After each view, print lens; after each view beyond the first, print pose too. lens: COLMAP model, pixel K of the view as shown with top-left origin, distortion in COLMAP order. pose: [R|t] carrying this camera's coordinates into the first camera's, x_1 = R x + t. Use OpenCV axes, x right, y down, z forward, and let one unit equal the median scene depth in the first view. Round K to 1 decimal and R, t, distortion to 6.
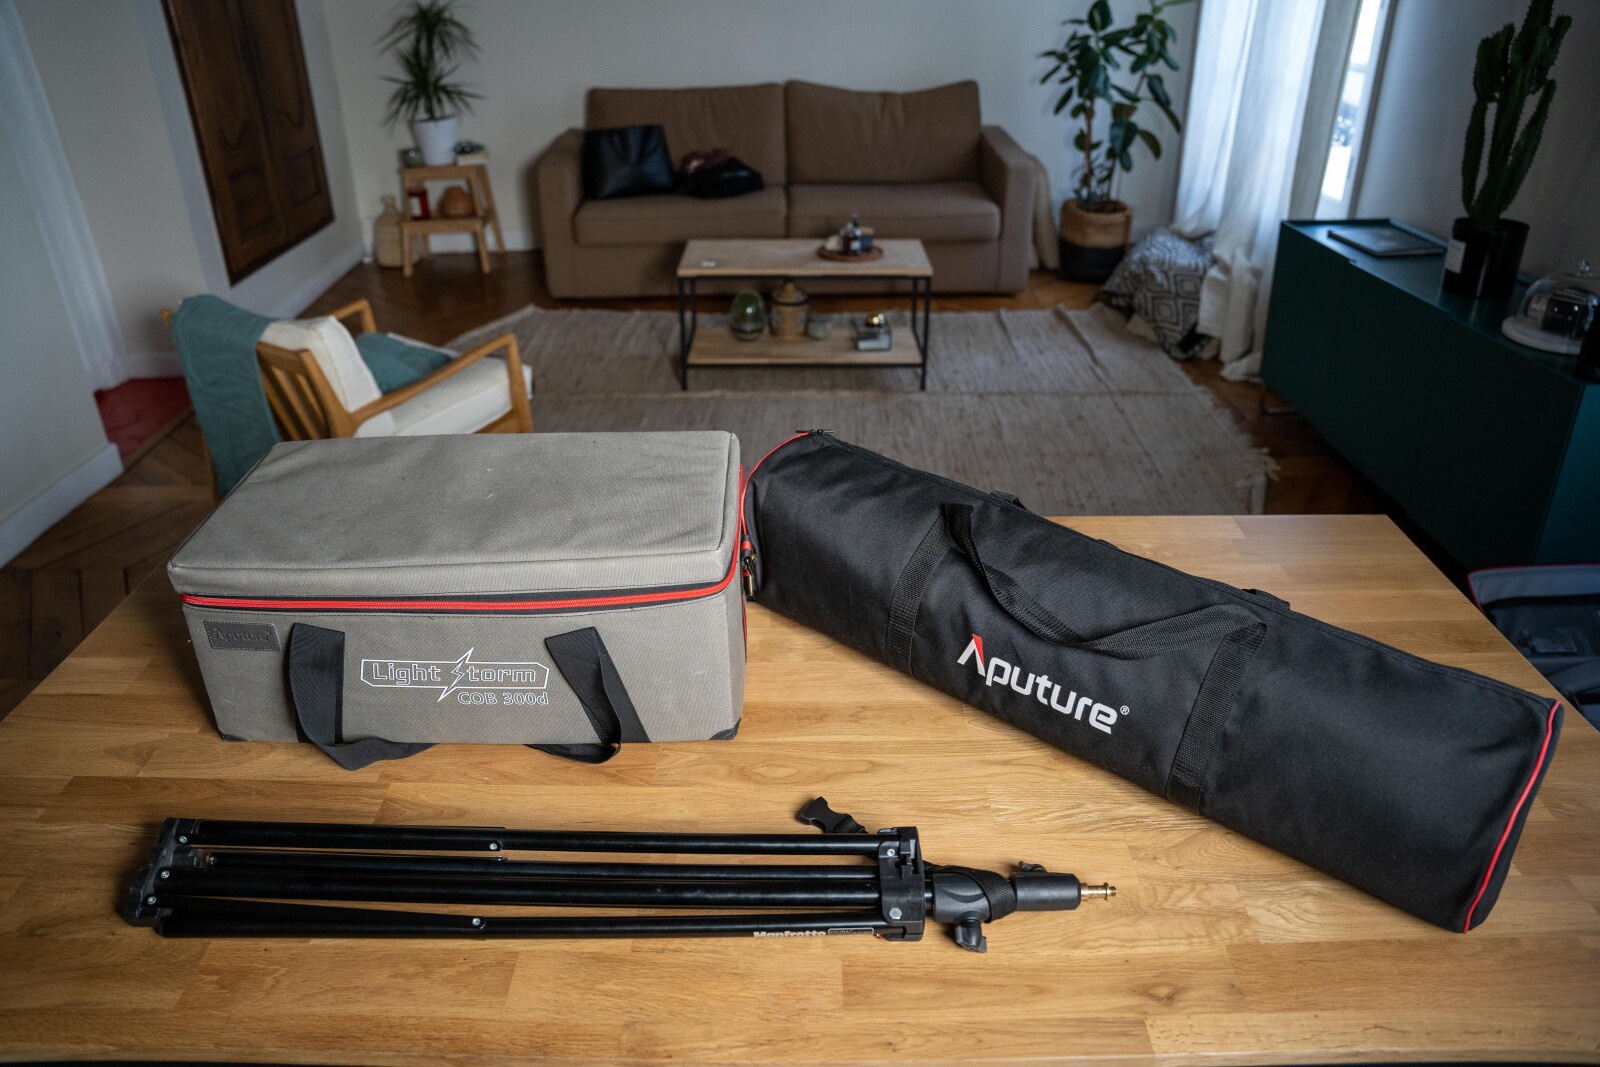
lens RADIAL K [[1126.2, 0, 774.0], [0, 1126.2, 513.0], [0, 0, 1]] dist [-0.196324, 0.135727]
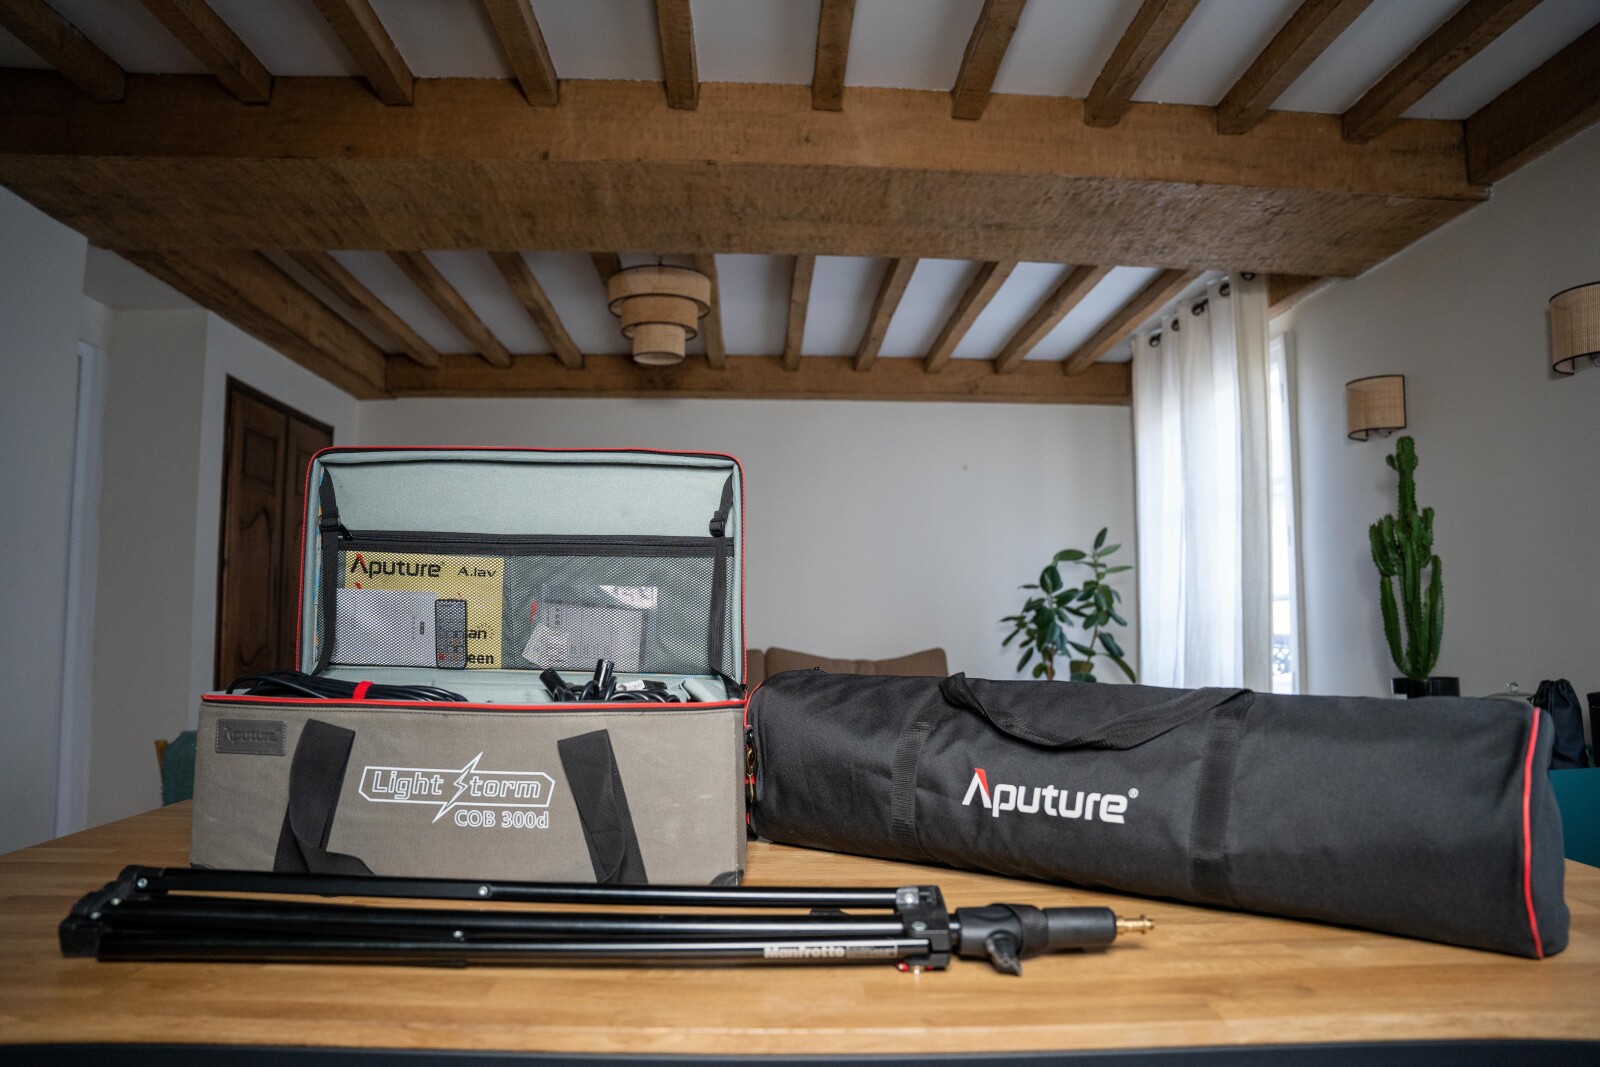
lens RADIAL K [[1126.2, 0, 774.0], [0, 1126.2, 513.0], [0, 0, 1]] dist [-0.196324, 0.135727]
pose [[0.999581, 0.021165, 0.019720, -0.012656], [-0.006575, 0.830063, -0.557630, 0.205118], [-0.028171, 0.557267, 0.829855, 0.017209]]
